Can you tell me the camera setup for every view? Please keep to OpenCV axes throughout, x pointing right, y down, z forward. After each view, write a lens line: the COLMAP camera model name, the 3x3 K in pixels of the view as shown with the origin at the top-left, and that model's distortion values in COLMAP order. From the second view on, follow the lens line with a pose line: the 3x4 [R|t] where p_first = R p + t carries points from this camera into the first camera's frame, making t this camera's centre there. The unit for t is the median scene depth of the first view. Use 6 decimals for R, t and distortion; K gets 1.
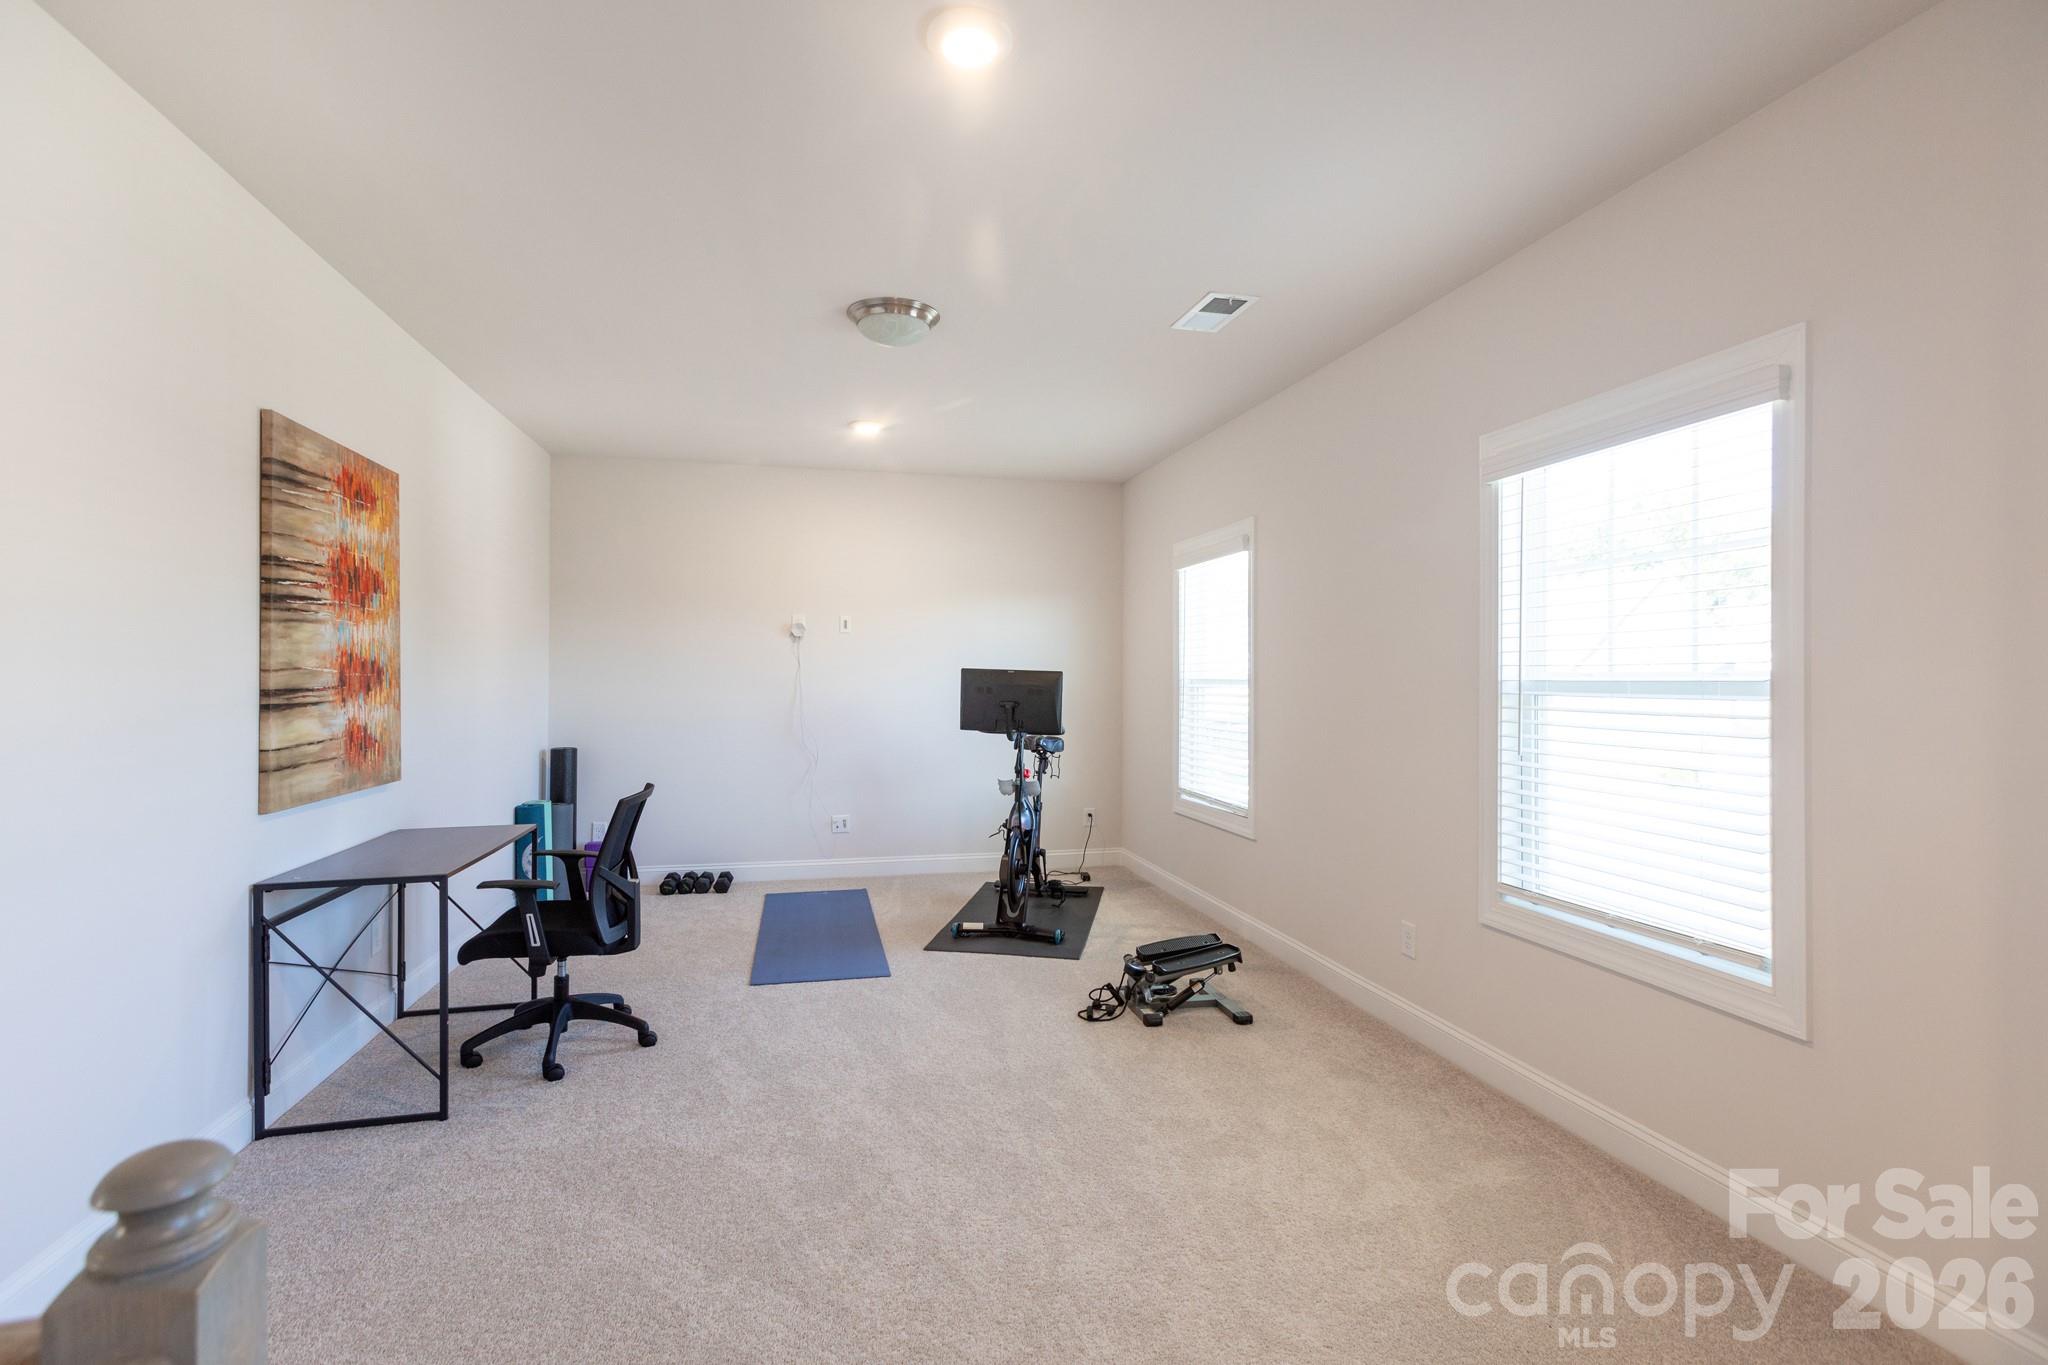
lens RADIAL K [[935.7, 0, 1015.3], [0, 935.7, 669.9], [0, 0, 1]] dist [0.002508, -0.000225]
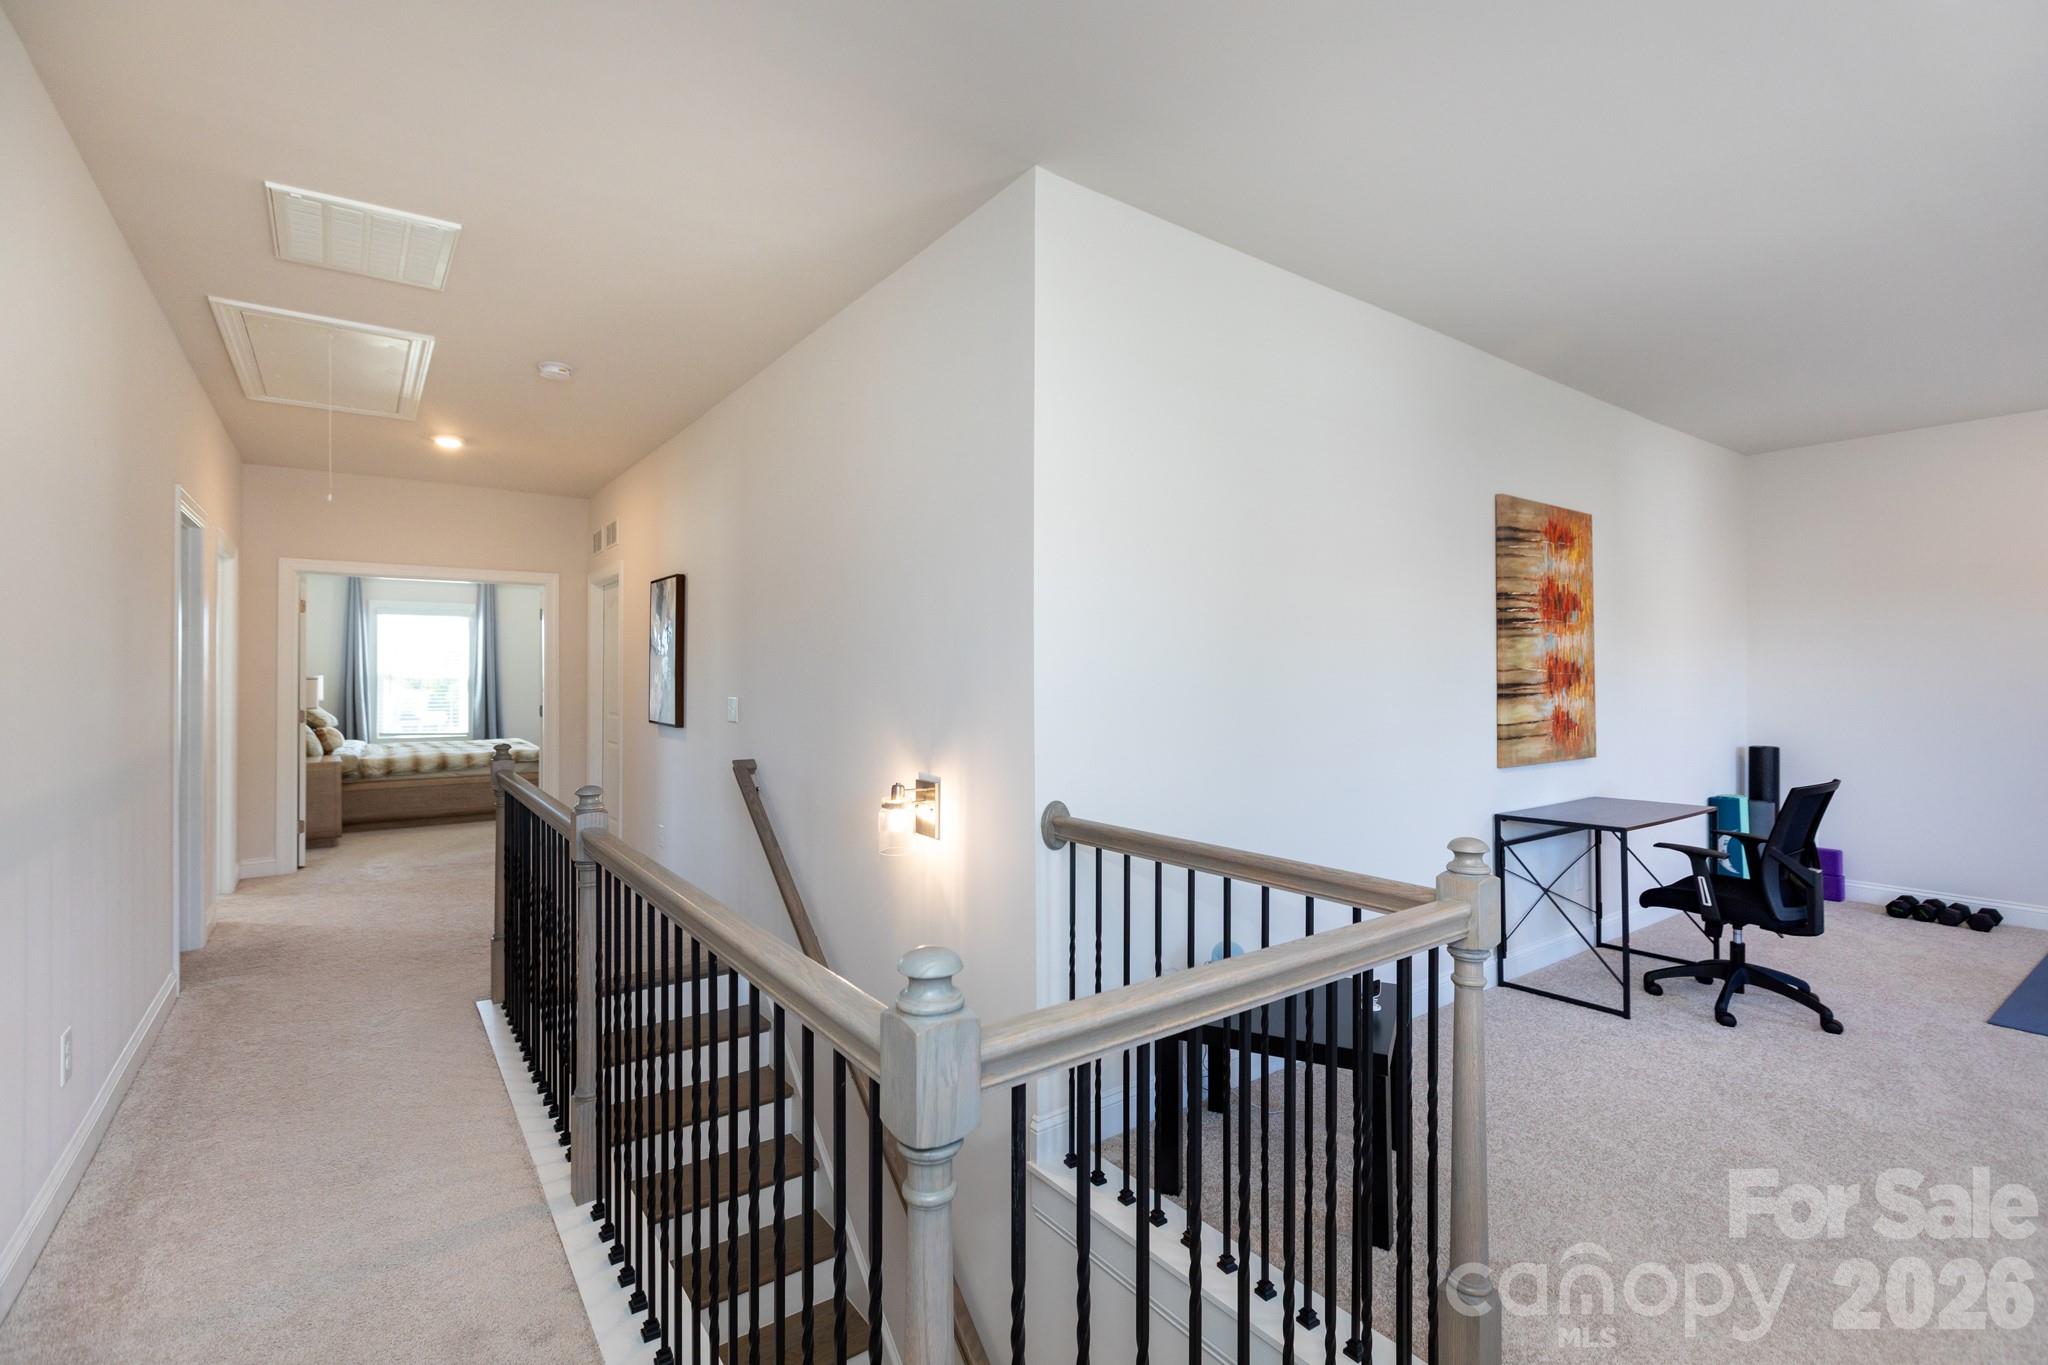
lens RADIAL K [[935.7, 0, 1015.3], [0, 935.7, 669.9], [0, 0, 1]] dist [0.002508, -0.000225]
pose [[0.403648, -0.010066, -0.914859, 0.203400], [0.008990, 0.999935, -0.007035, 0.002321], [0.914870, -0.005385, 0.403712, -0.248747]]
